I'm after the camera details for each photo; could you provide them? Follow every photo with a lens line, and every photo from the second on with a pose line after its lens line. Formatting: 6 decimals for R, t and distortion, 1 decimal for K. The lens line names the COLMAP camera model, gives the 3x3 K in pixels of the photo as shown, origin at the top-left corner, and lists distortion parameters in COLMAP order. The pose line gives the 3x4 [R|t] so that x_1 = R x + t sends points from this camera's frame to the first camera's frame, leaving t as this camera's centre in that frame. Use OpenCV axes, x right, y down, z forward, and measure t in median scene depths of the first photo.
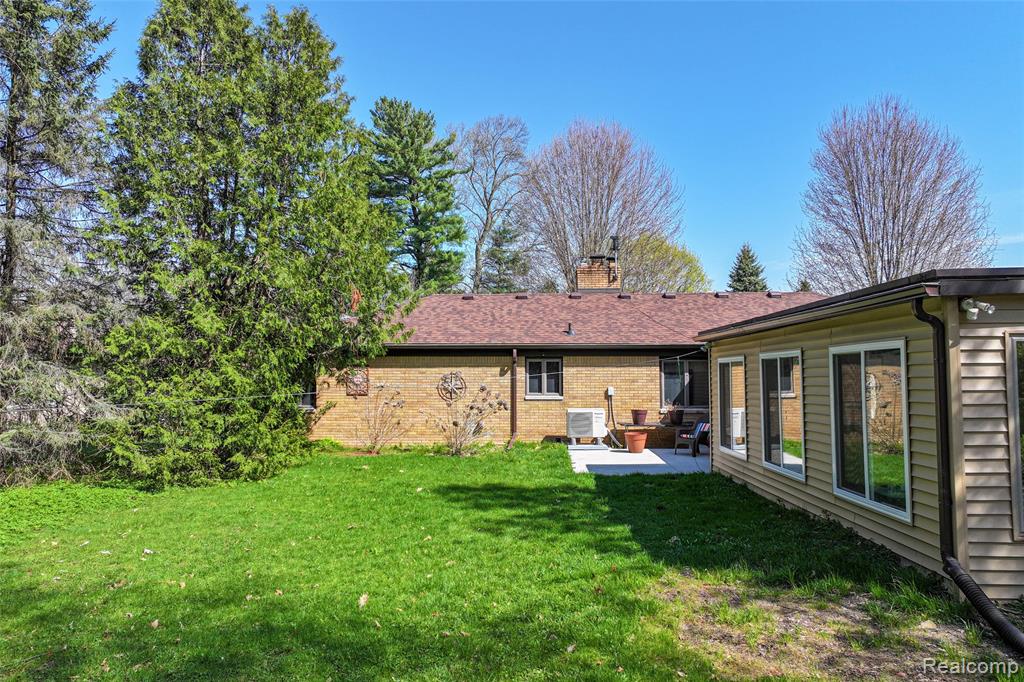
lens RADIAL K [[720.8, 0, 511.2], [0, 720.8, 341.0], [0, 0, 1]] dist [-0.003656, 0.015516]
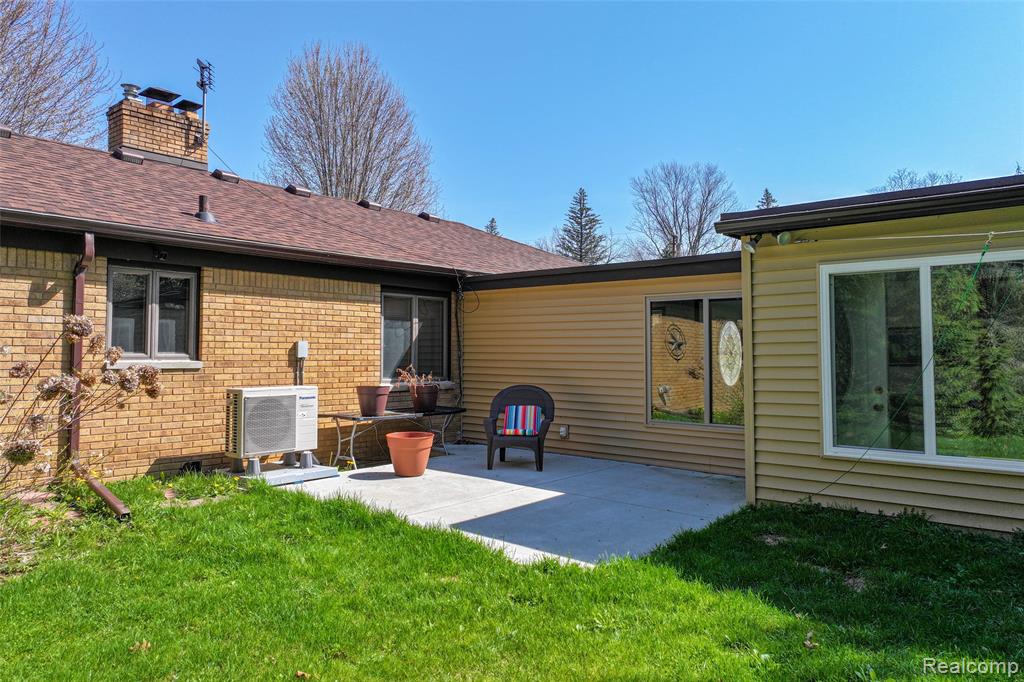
lens RADIAL K [[720.8, 0, 512.1], [0, 720.8, 337.8], [0, 0, 1]] dist [-0.003656, 0.015516]
pose [[0.643350, 0.020682, 0.765293, -0.135760], [-0.043295, 0.999018, 0.009398, 0.051164], [-0.764347, -0.039180, 0.643613, 0.586164]]
